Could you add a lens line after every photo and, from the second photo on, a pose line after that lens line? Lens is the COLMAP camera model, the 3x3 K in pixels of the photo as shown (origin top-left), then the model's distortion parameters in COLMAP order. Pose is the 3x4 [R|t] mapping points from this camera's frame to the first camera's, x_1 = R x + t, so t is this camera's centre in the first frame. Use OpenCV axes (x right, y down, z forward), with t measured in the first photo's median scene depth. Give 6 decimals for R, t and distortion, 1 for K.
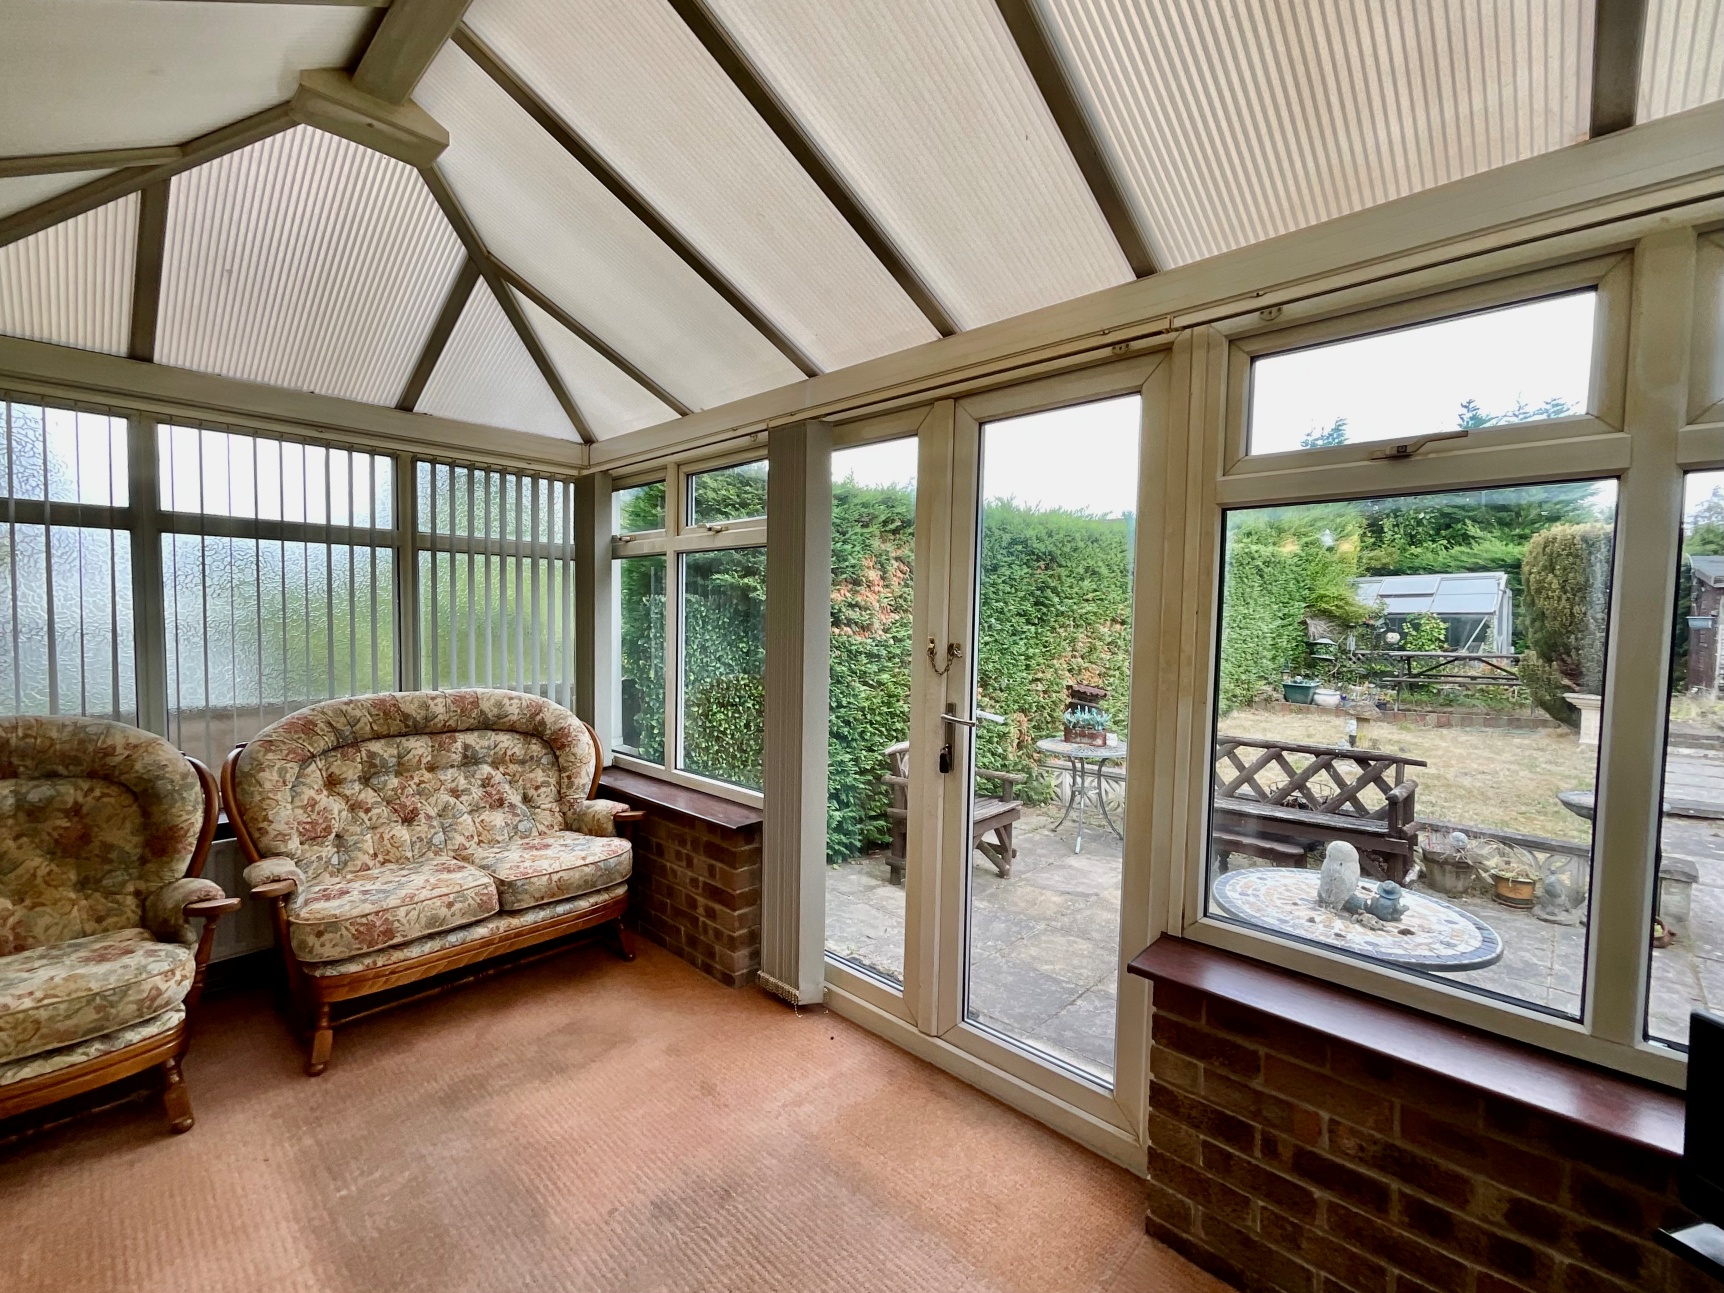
lens RADIAL K [[734.9, 0, 855.7], [0, 734.9, 649.8], [0, 0, 1]] dist [-0.012668, 0.006733]
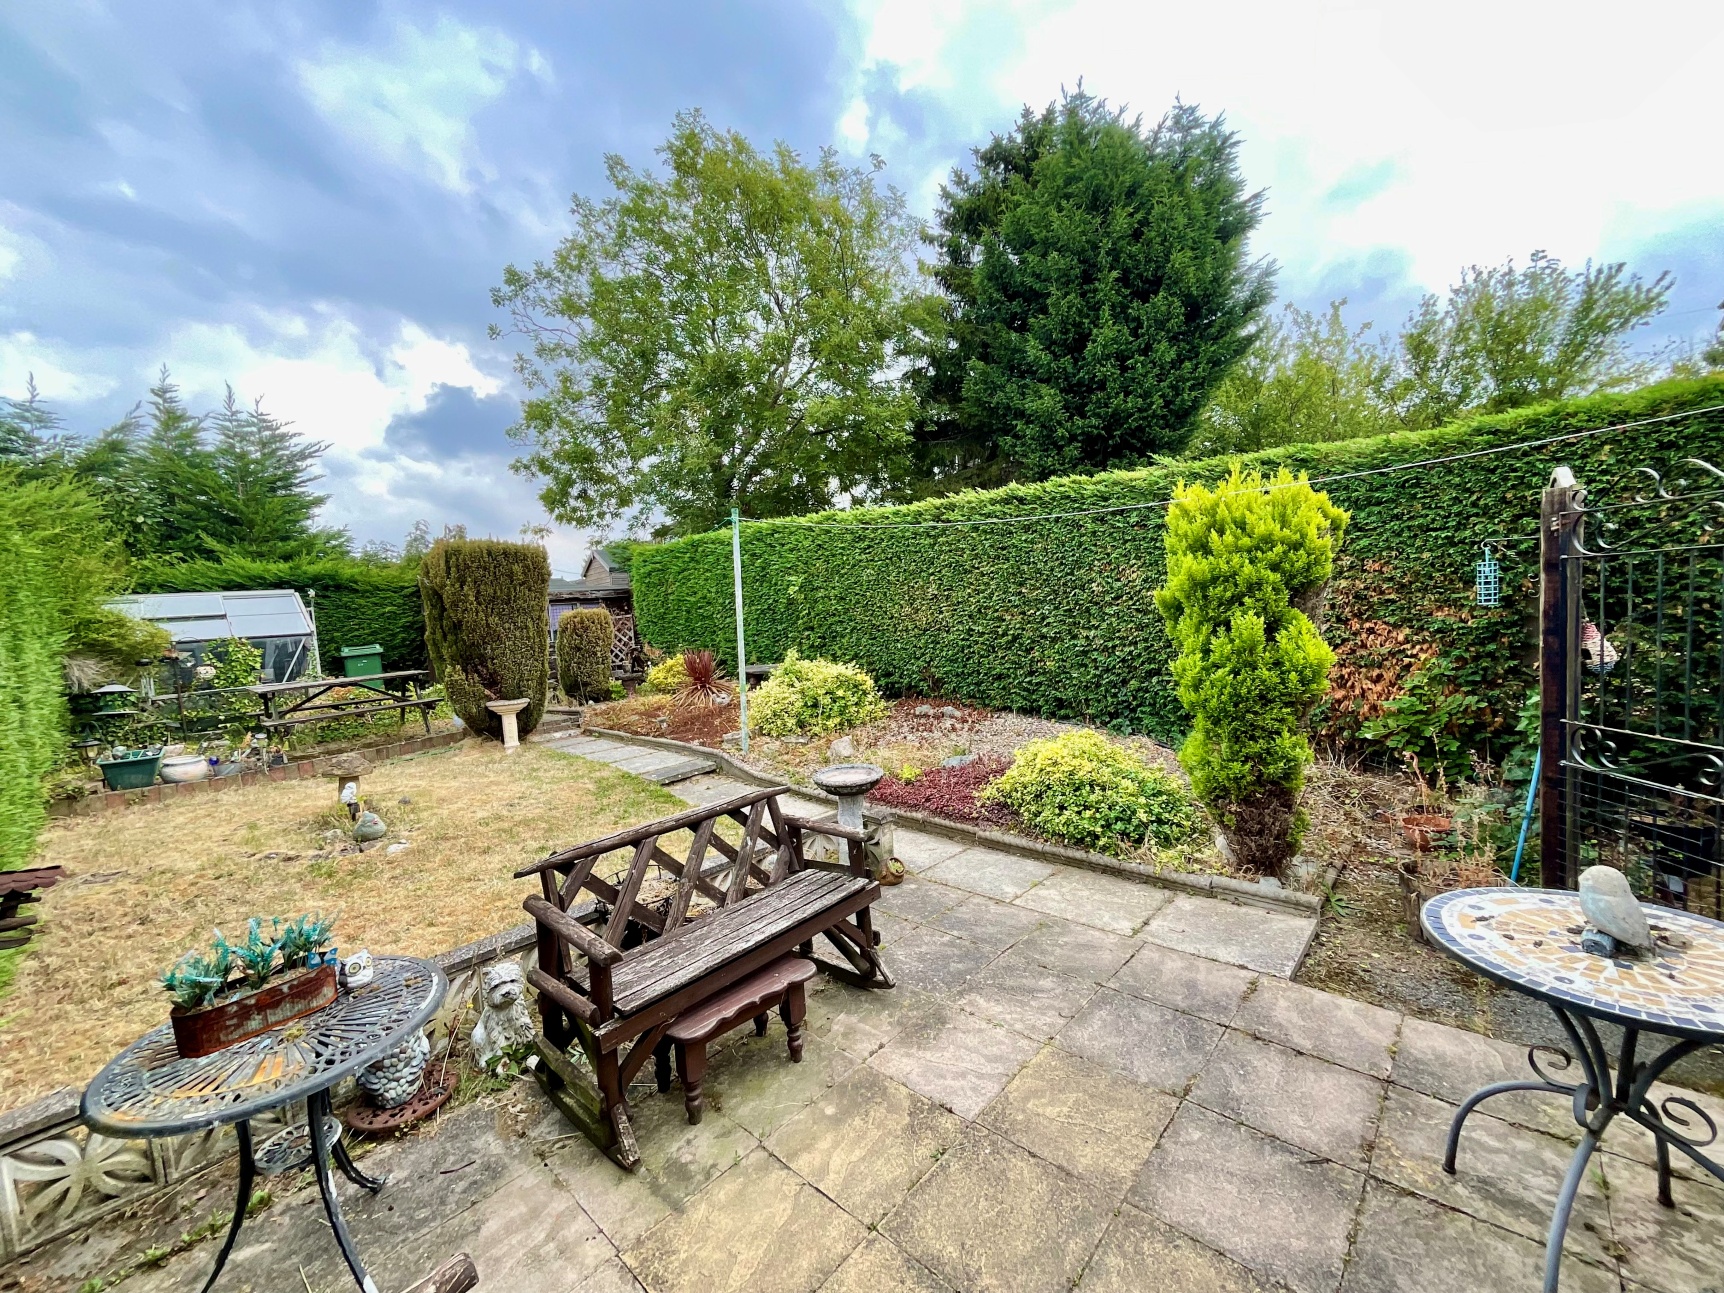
lens RADIAL K [[702.5, 0, 857.6], [0, 702.5, 662.1], [0, 0, 1]] dist [-0.000727, -0.007500]
pose [[-0.022337, -0.088821, 0.995797, -0.005497], [0.108882, 0.989905, 0.090738, -0.022445], [-0.993804, 0.110452, -0.012441, 0.383695]]
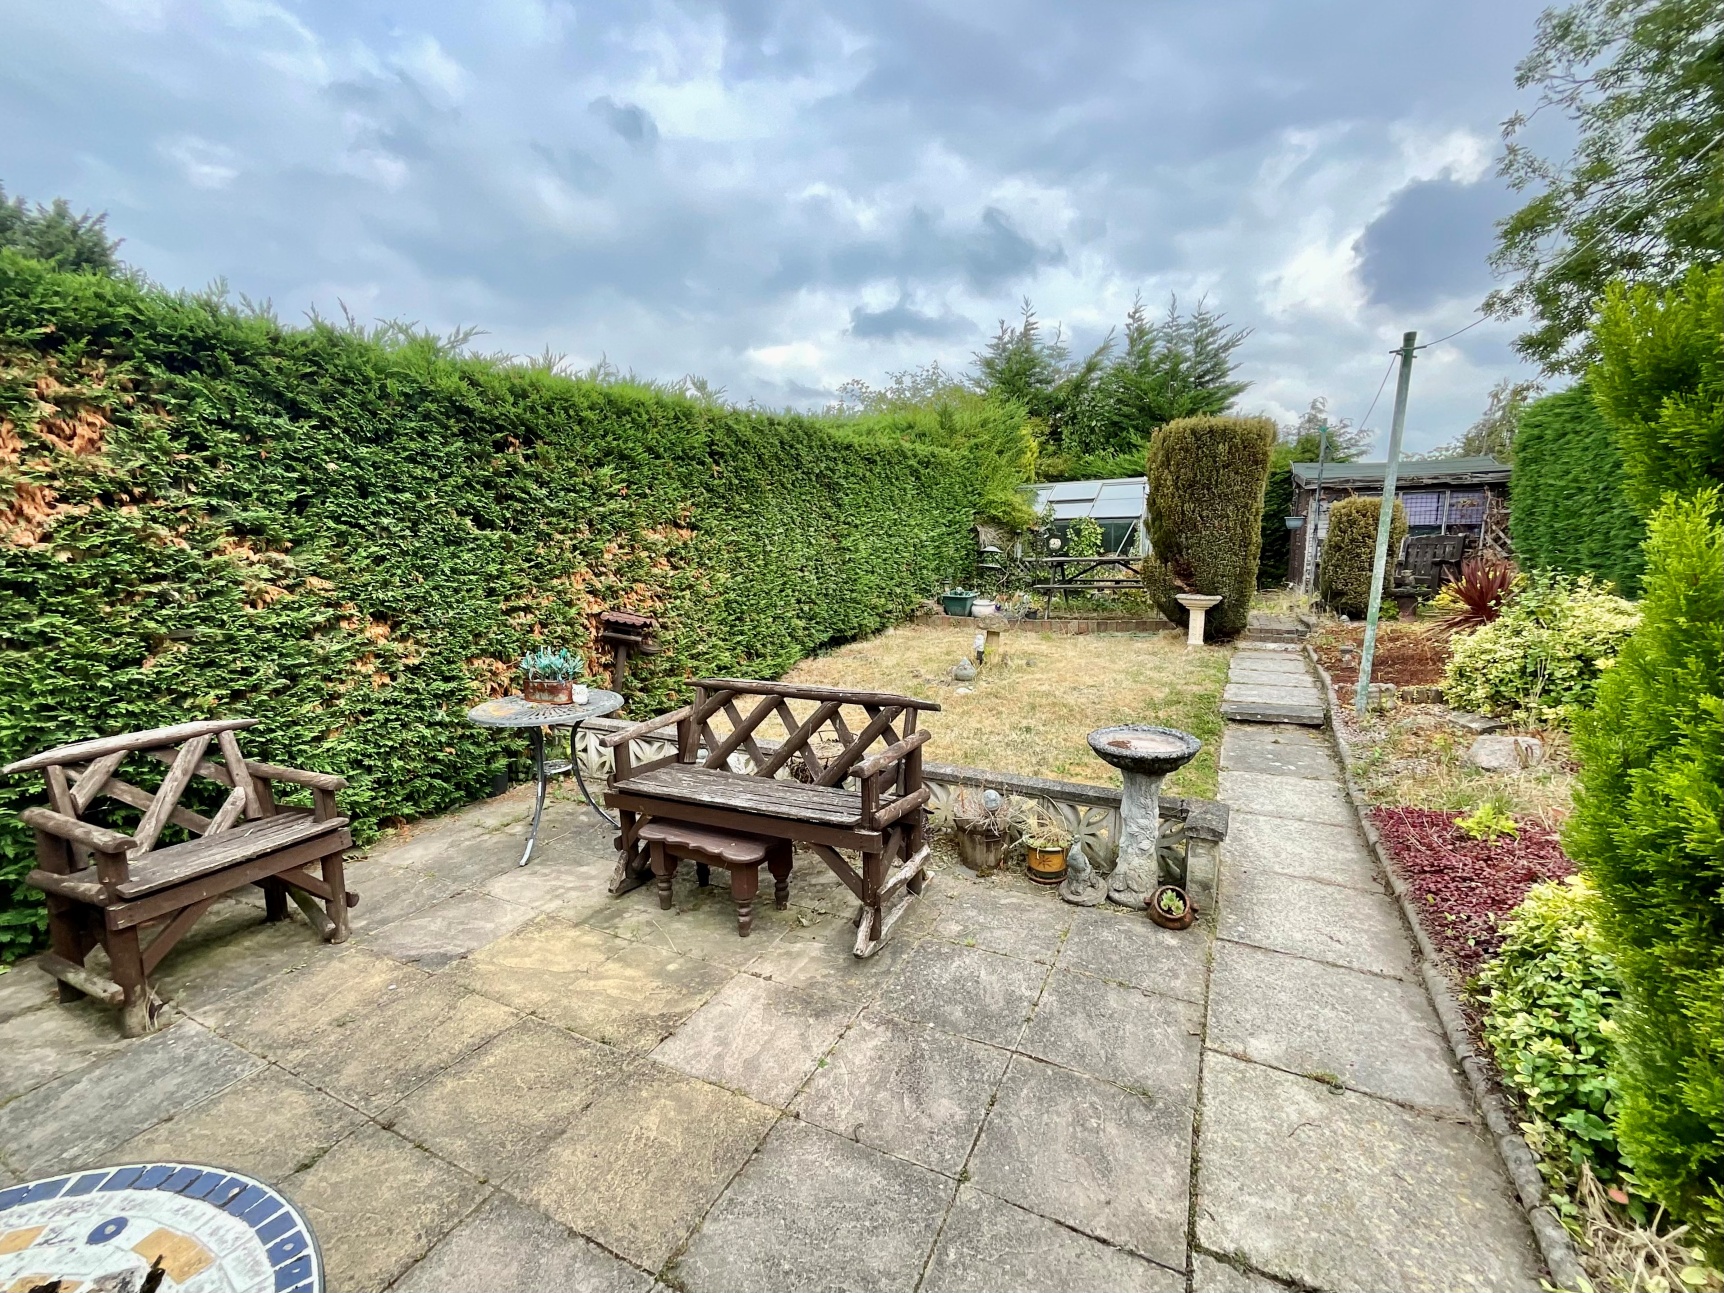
lens RADIAL K [[734.9, 0, 855.7], [0, 734.9, 649.8], [0, 0, 1]] dist [-0.012668, 0.006733]
pose [[0.954807, -0.065088, 0.290011, 0.211535], [0.034261, 0.993326, 0.110139, 0.008262], [-0.295244, -0.095225, 0.950665, 0.147558]]
